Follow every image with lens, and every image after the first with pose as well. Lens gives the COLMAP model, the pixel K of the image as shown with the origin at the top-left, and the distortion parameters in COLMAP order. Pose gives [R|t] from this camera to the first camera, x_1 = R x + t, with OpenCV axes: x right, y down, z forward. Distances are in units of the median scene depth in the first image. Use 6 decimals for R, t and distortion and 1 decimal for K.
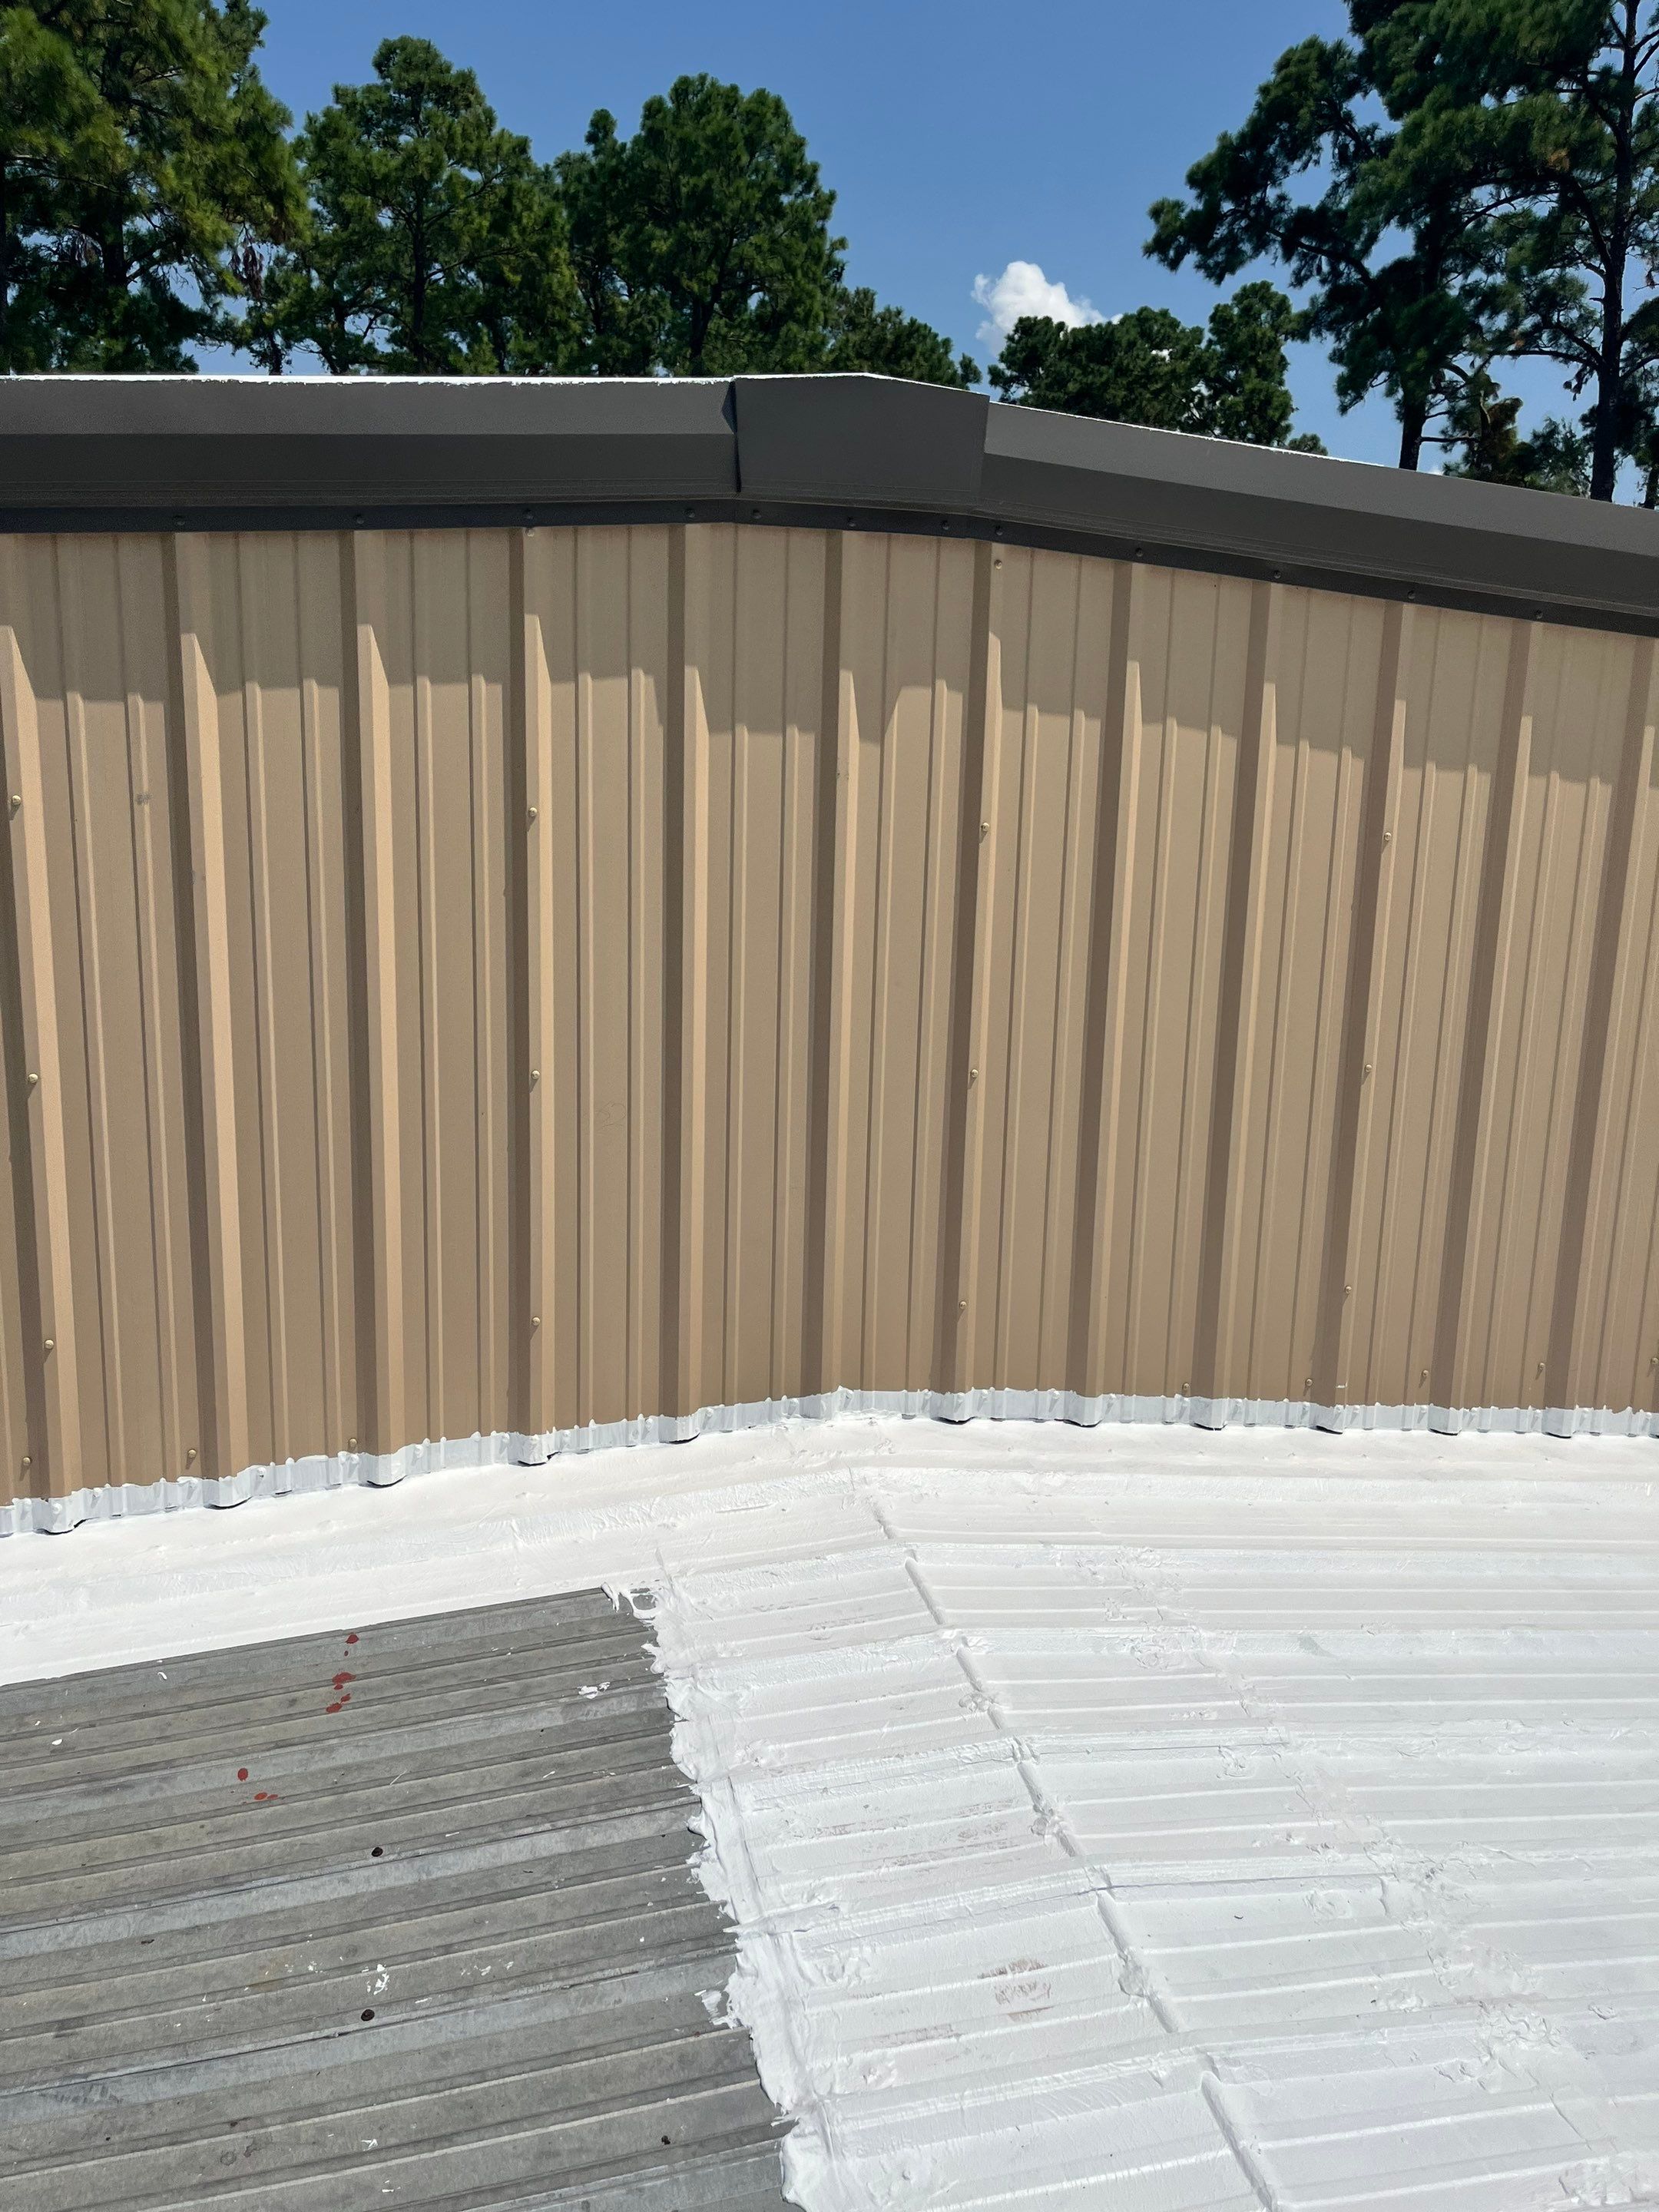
lens RADIAL K [[1741.0, 0, 829.5], [0, 1741.0, 1106.0], [0, 0, 1]] dist [0.083013, -0.127197]
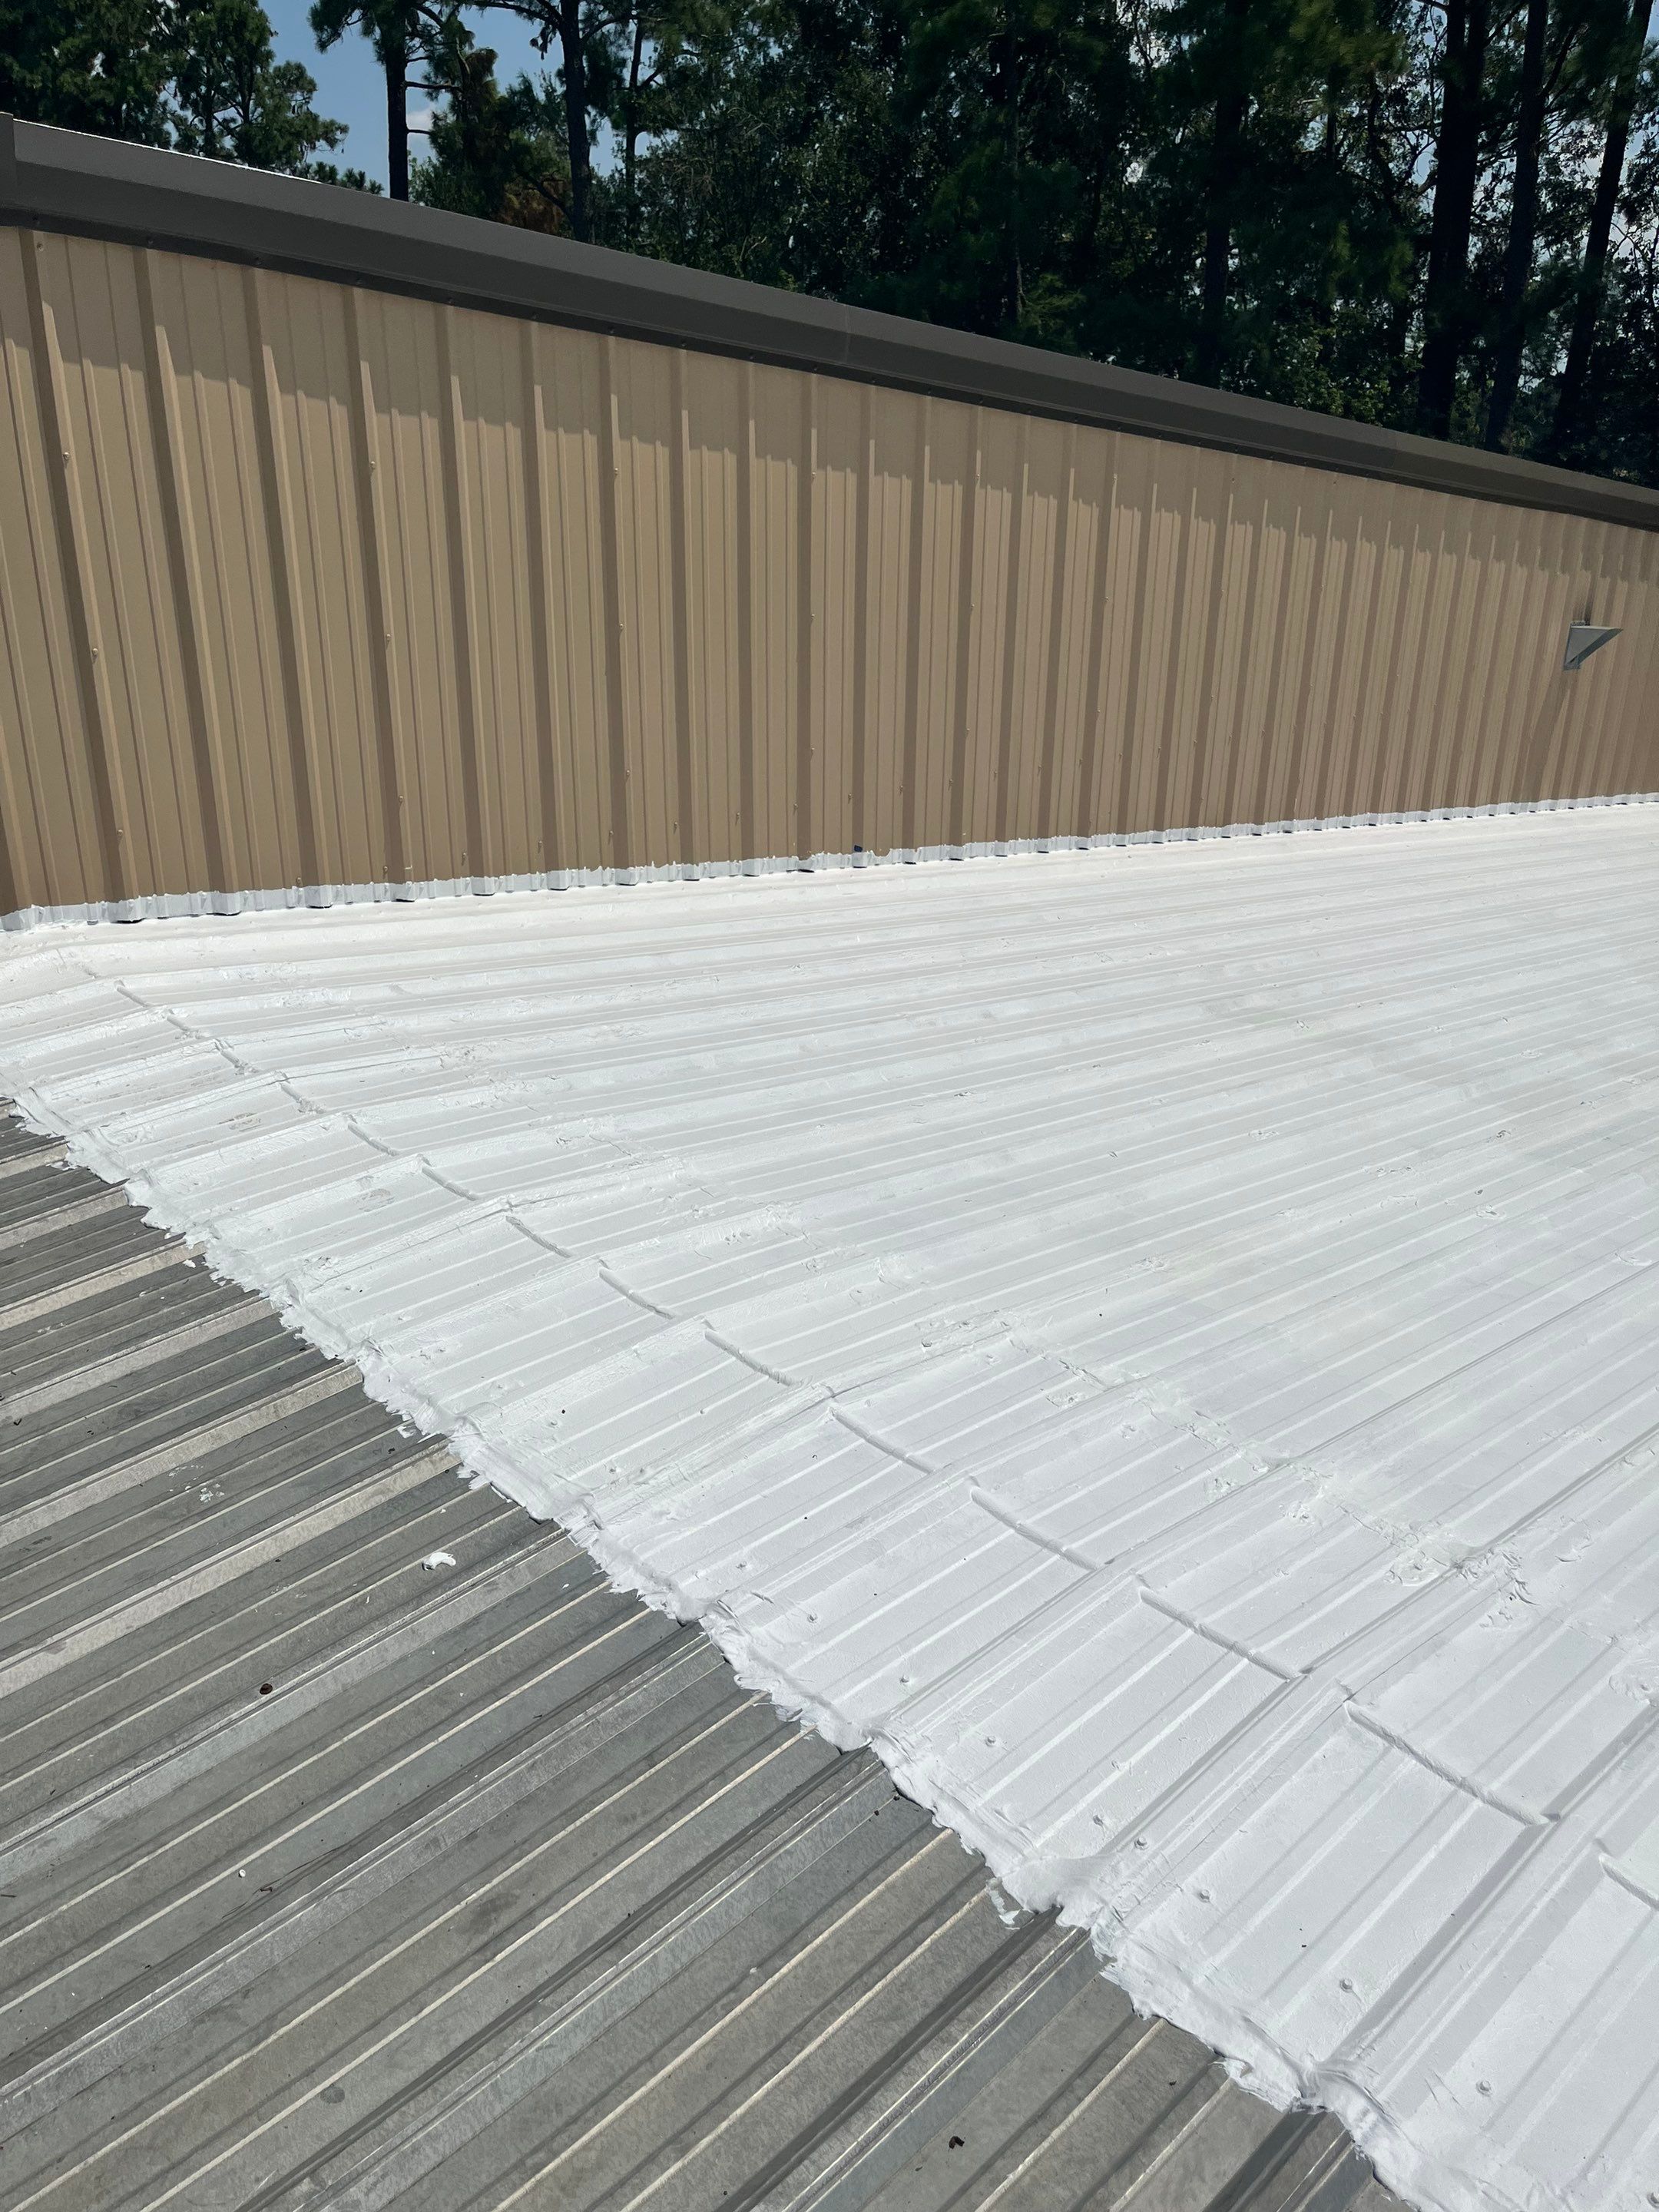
lens RADIAL K [[1674.2, 0, 847.6], [0, 1674.2, 1122.2], [0, 0, 1]] dist [0.060603, -0.093087]
pose [[0.864222, -0.196246, 0.463258, -0.078740], [0.102523, 0.970161, 0.219722, 0.093380], [-0.492554, -0.142394, 0.858554, -0.396806]]
